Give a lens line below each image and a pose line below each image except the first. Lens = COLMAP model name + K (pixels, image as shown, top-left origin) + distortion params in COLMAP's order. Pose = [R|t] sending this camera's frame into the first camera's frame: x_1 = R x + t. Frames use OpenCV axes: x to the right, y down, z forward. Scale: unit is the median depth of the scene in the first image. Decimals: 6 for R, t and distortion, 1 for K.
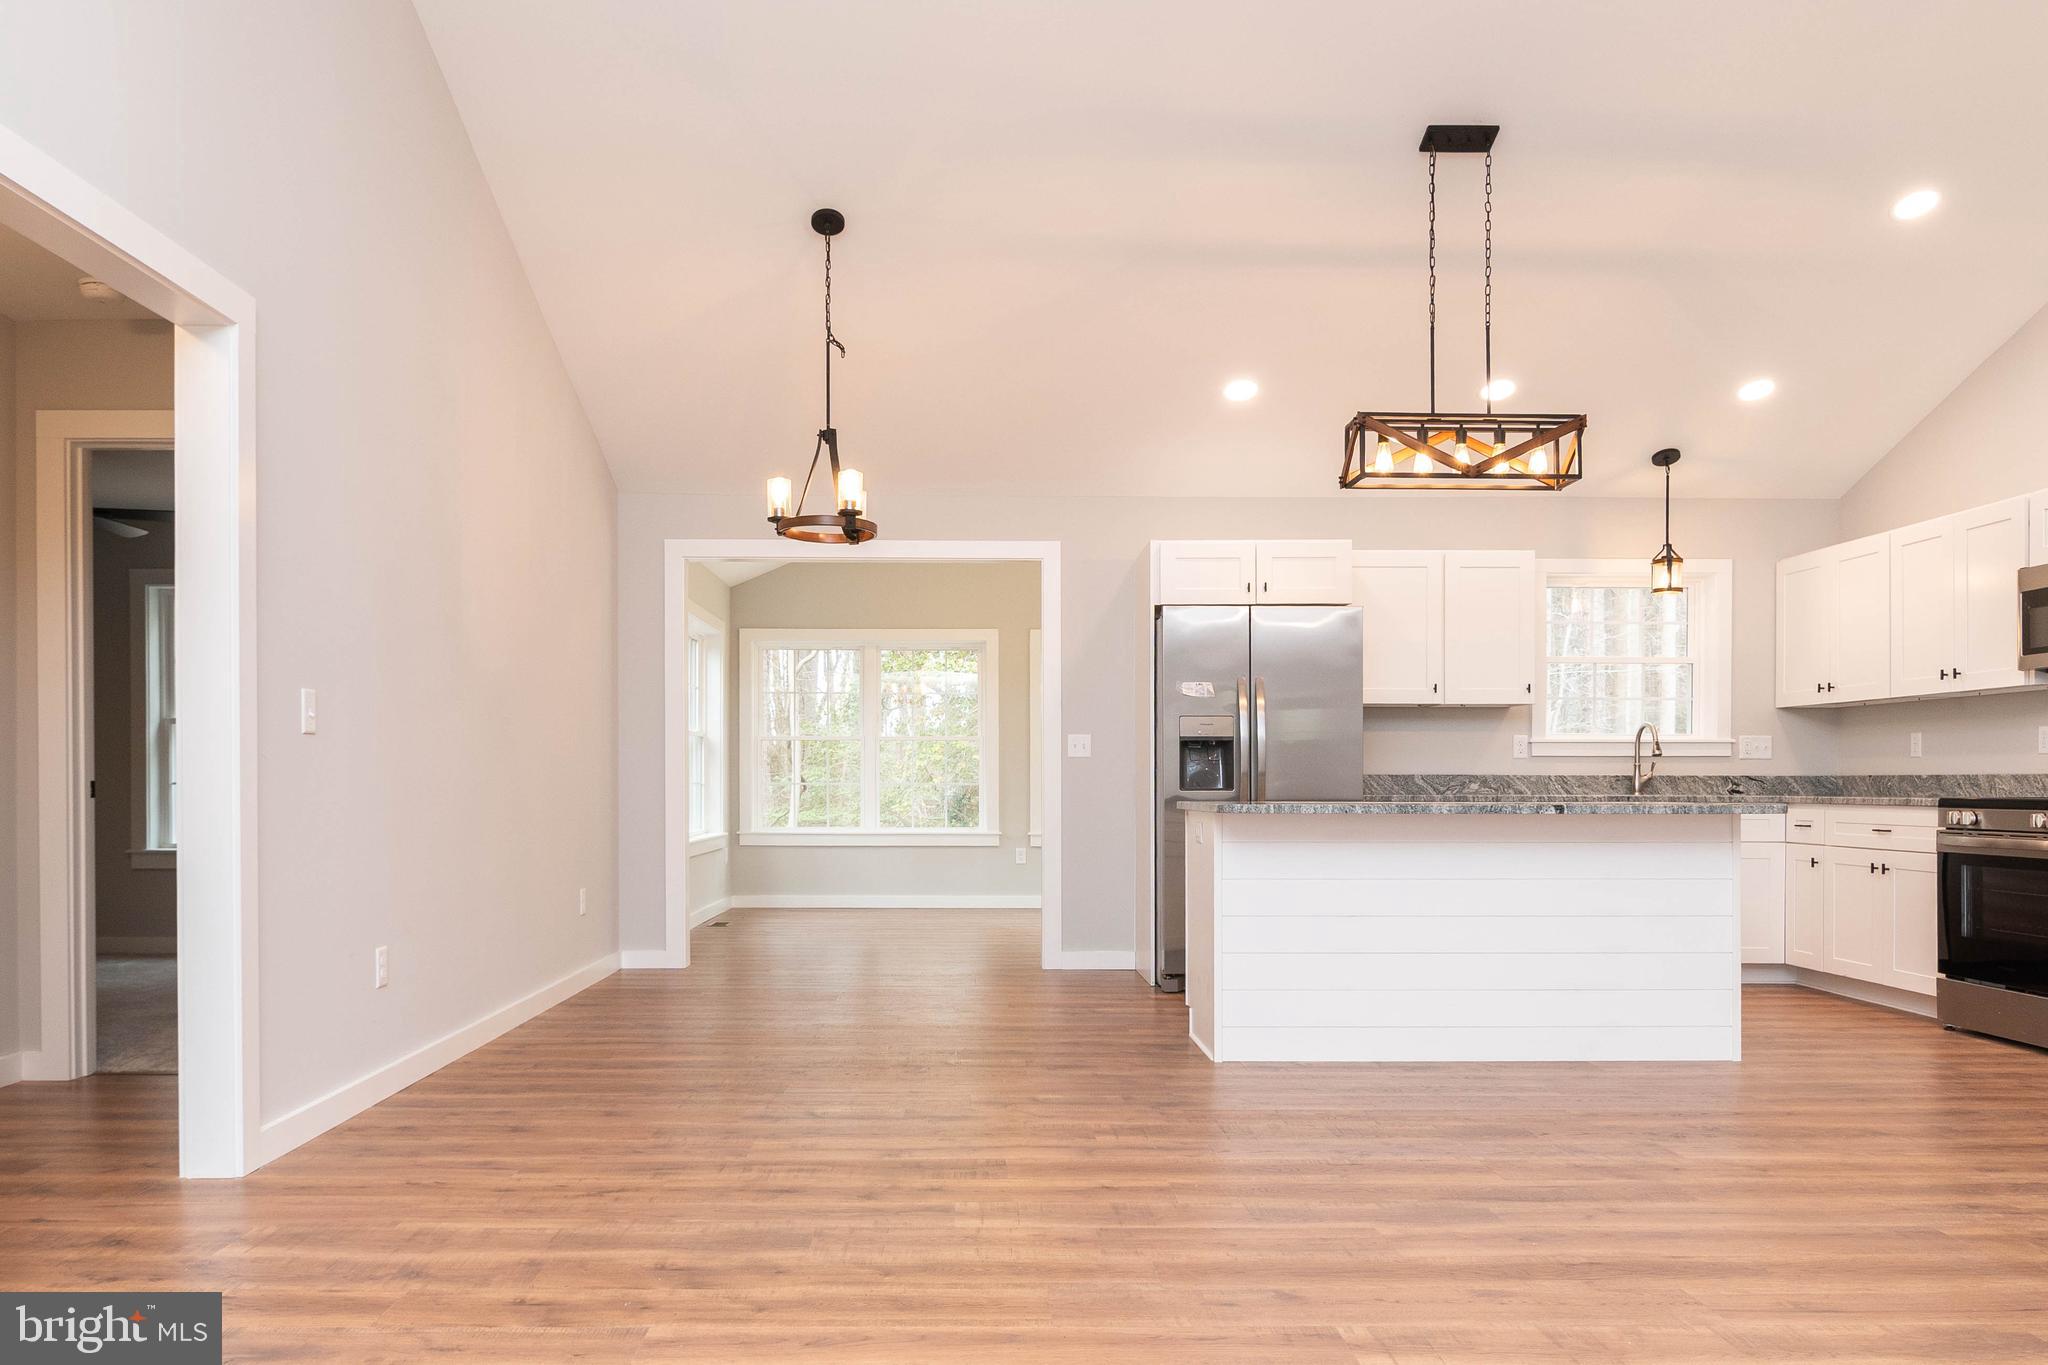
lens RADIAL K [[1453.9, 0, 982.1], [0, 1453.9, 793.2], [0, 0, 1]] dist [-0.002131, 0.000363]
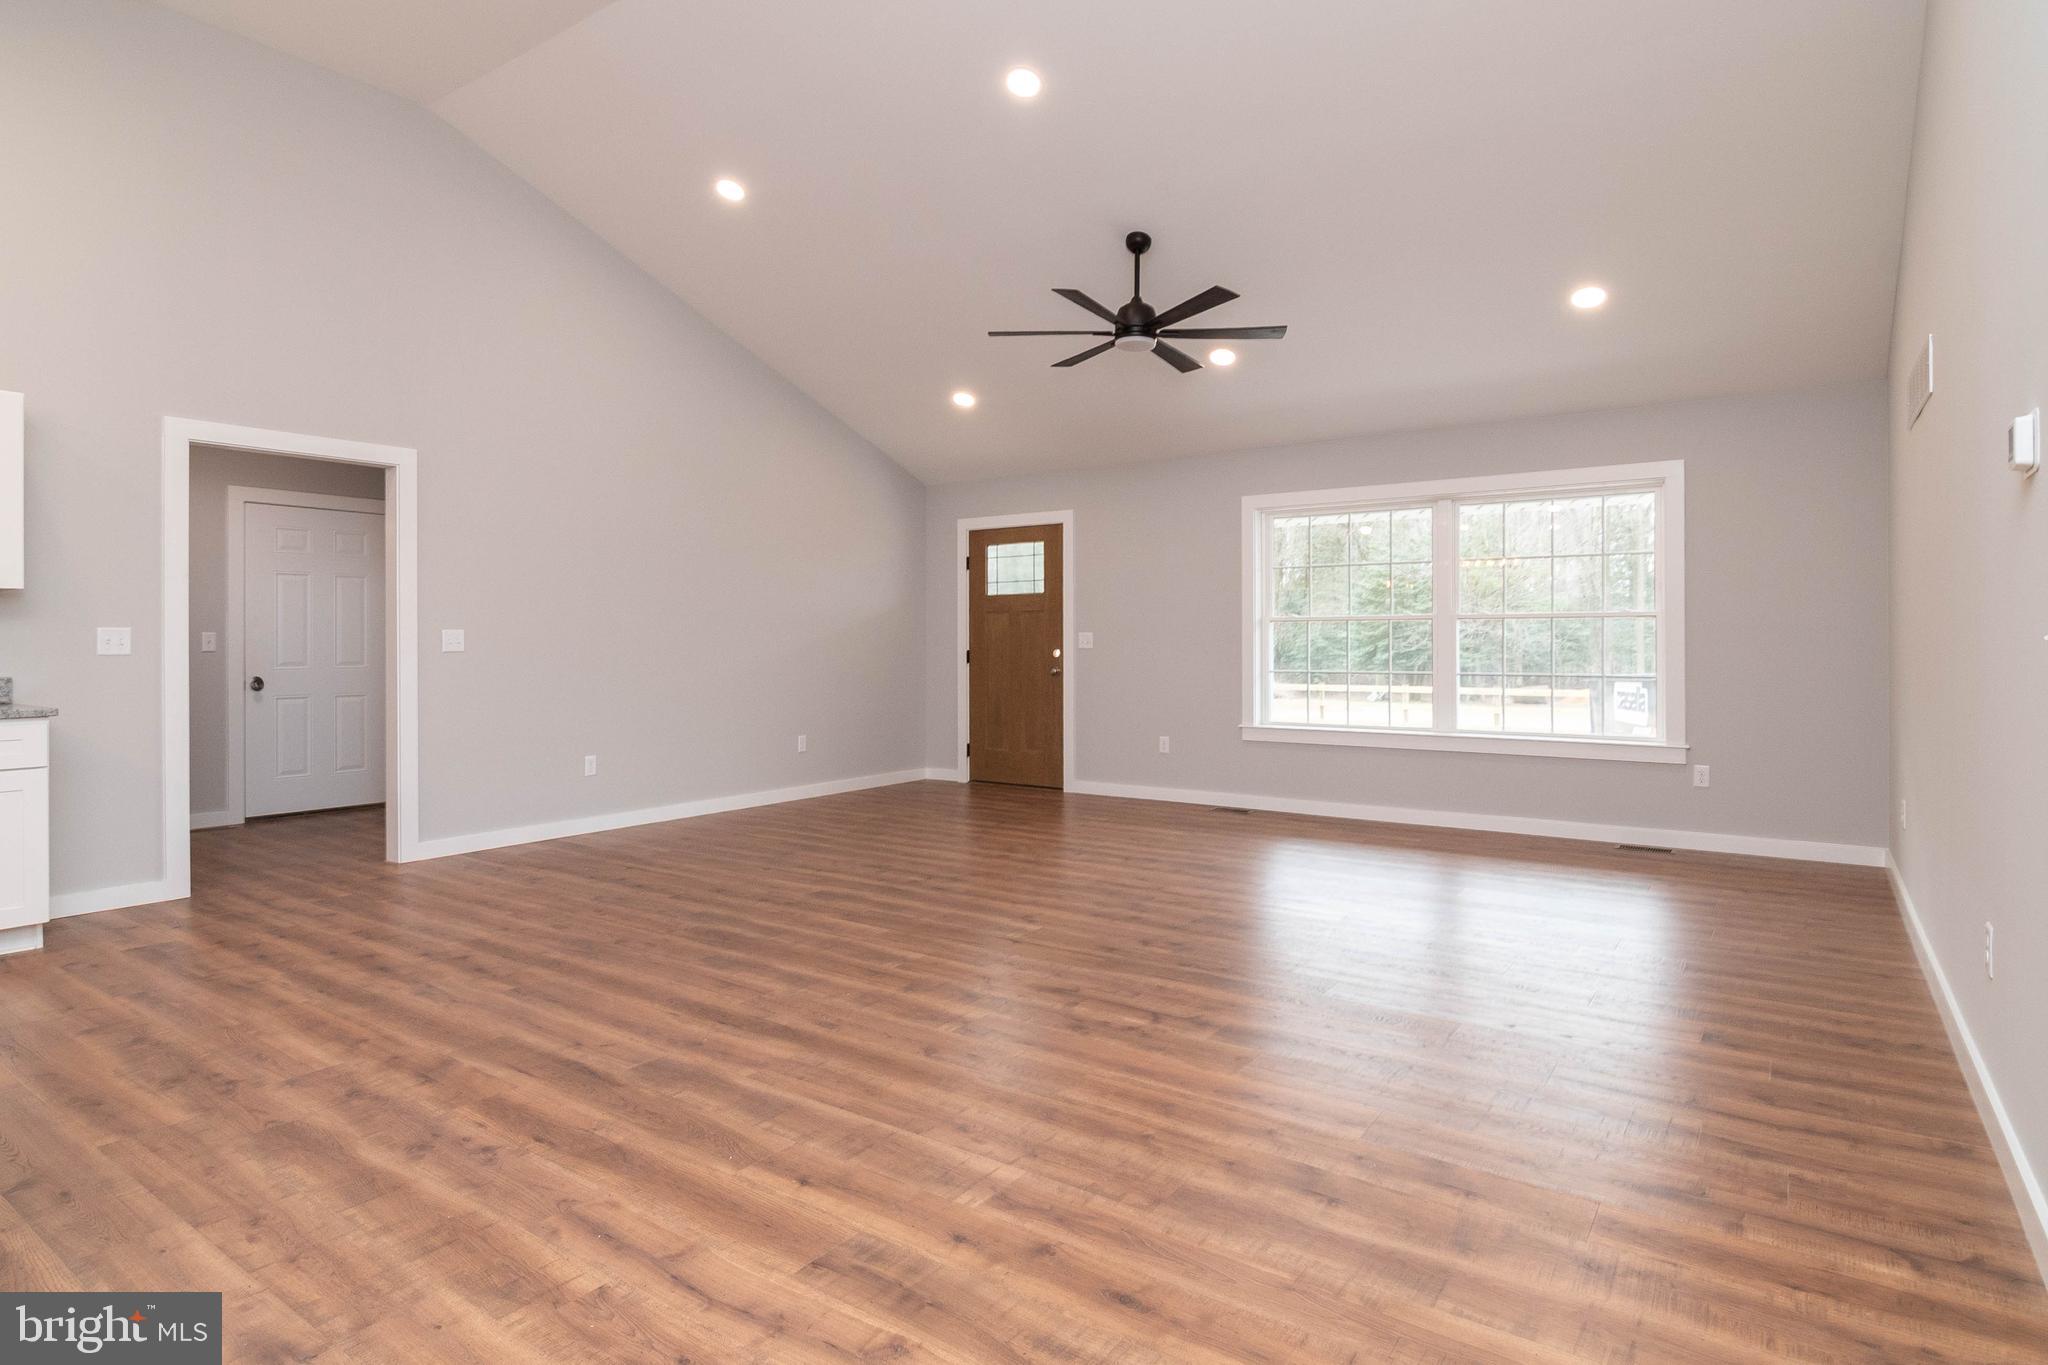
lens RADIAL K [[1099.5, 0, 1009.6], [0, 1099.5, 632.8], [0, 0, 1]] dist [-0.005216, -0.003209]
pose [[-0.803060, 0.005803, 0.595870, -0.249865], [0.005364, 0.999982, -0.002509, -0.038085], [-0.595874, 0.001181, -0.803077, 0.873752]]
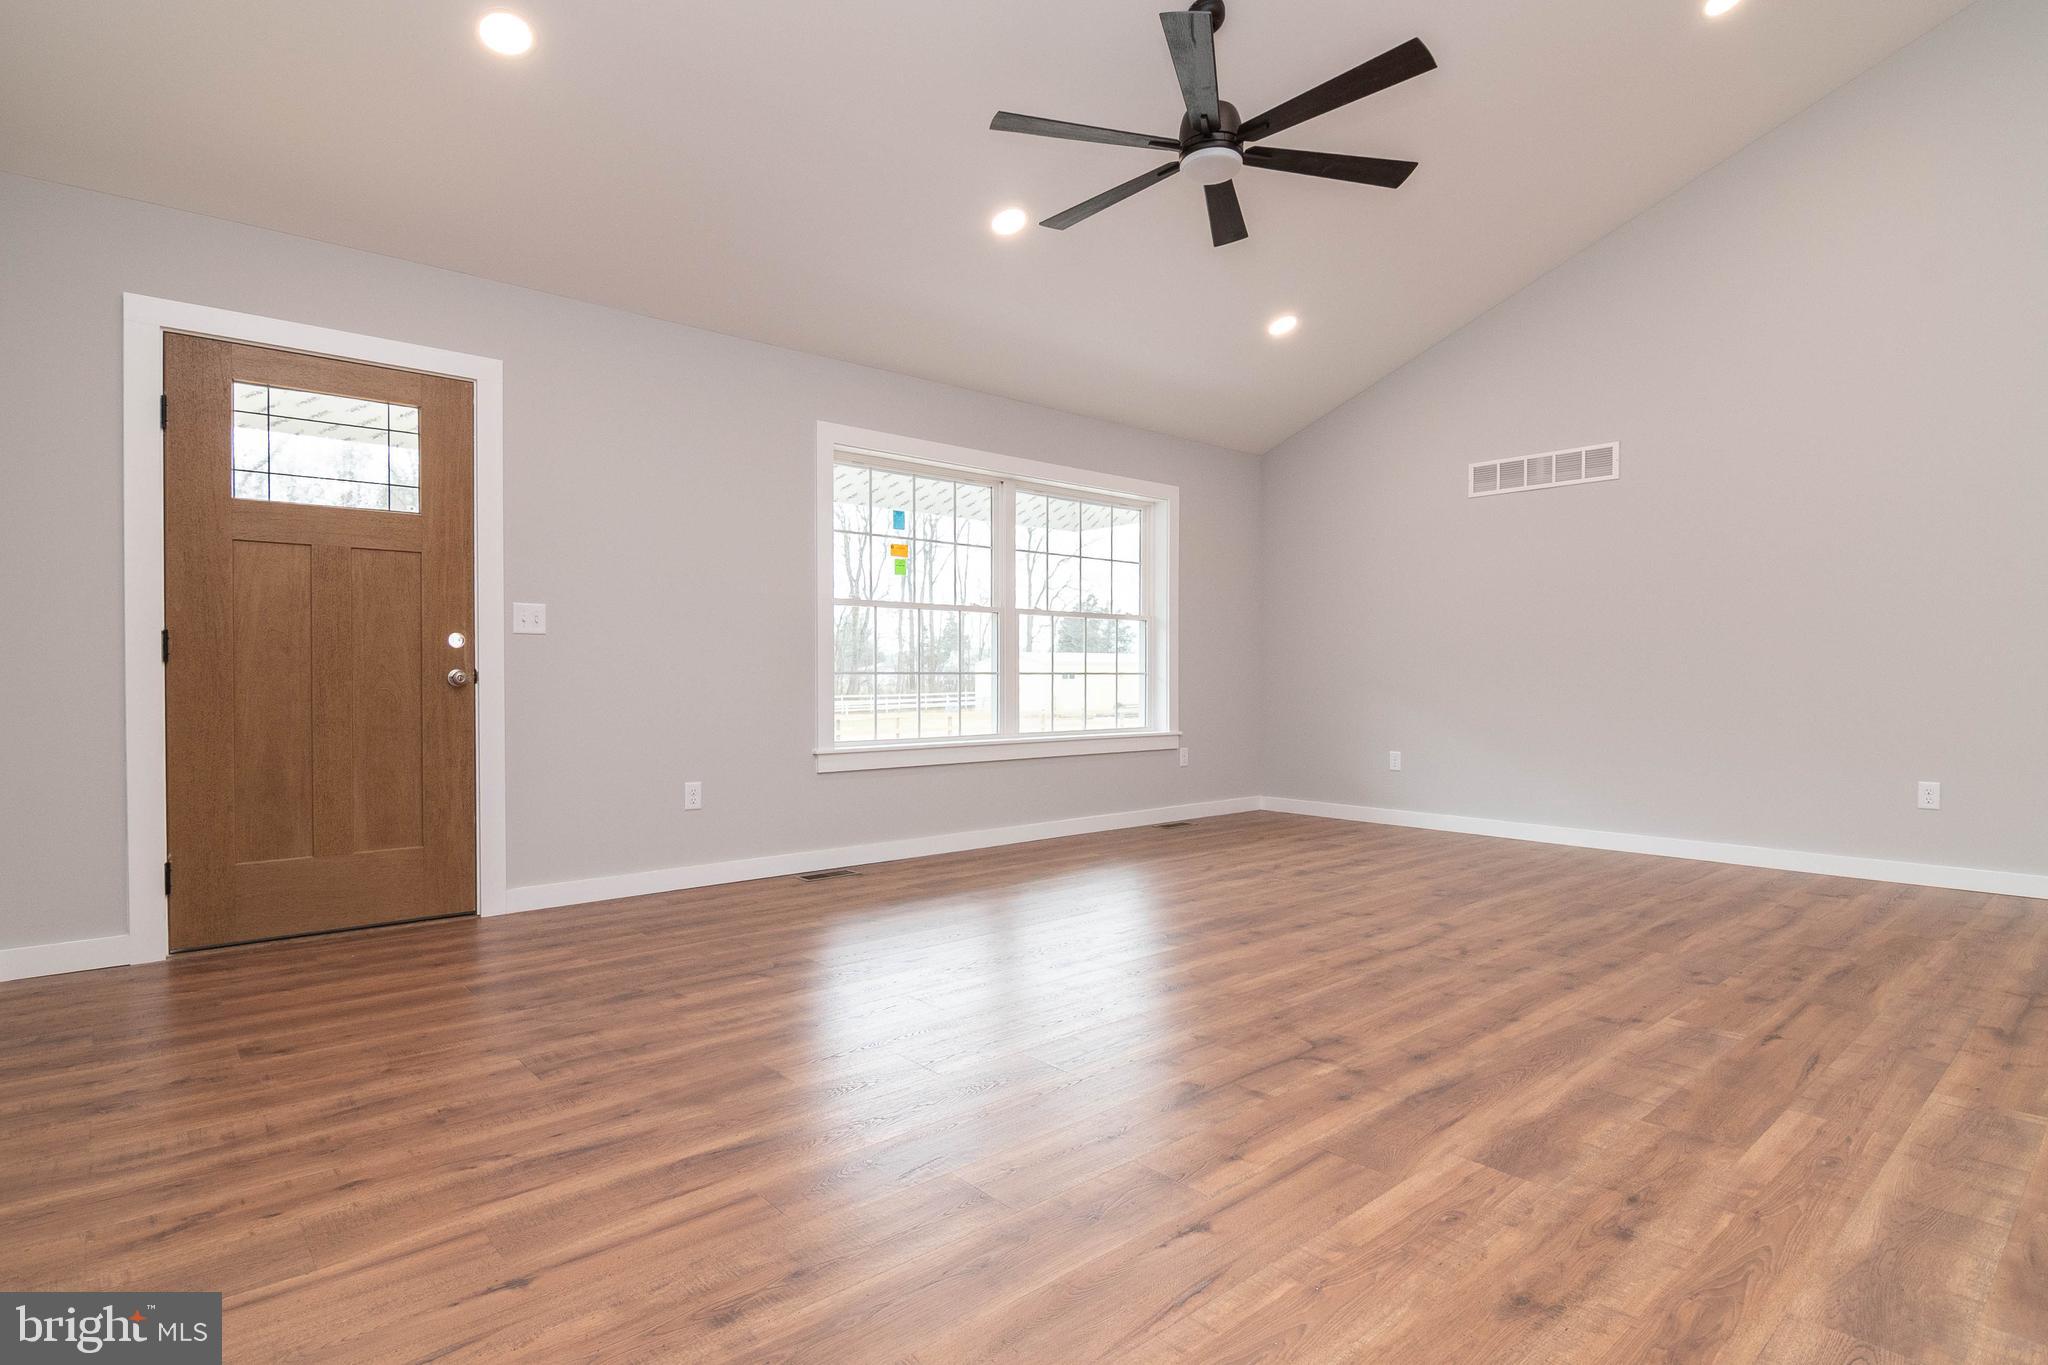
lens RADIAL K [[1040.3, 0, 1024.0], [0, 1040.3, 682.5], [0, 0, 1]] dist [-0.004592, -0.001354]
pose [[-0.761978, 0.002620, -0.647597, 0.732857], [-0.005755, 0.999925, 0.010818, 0.003603], [0.647577, 0.011970, -0.761906, 0.422222]]
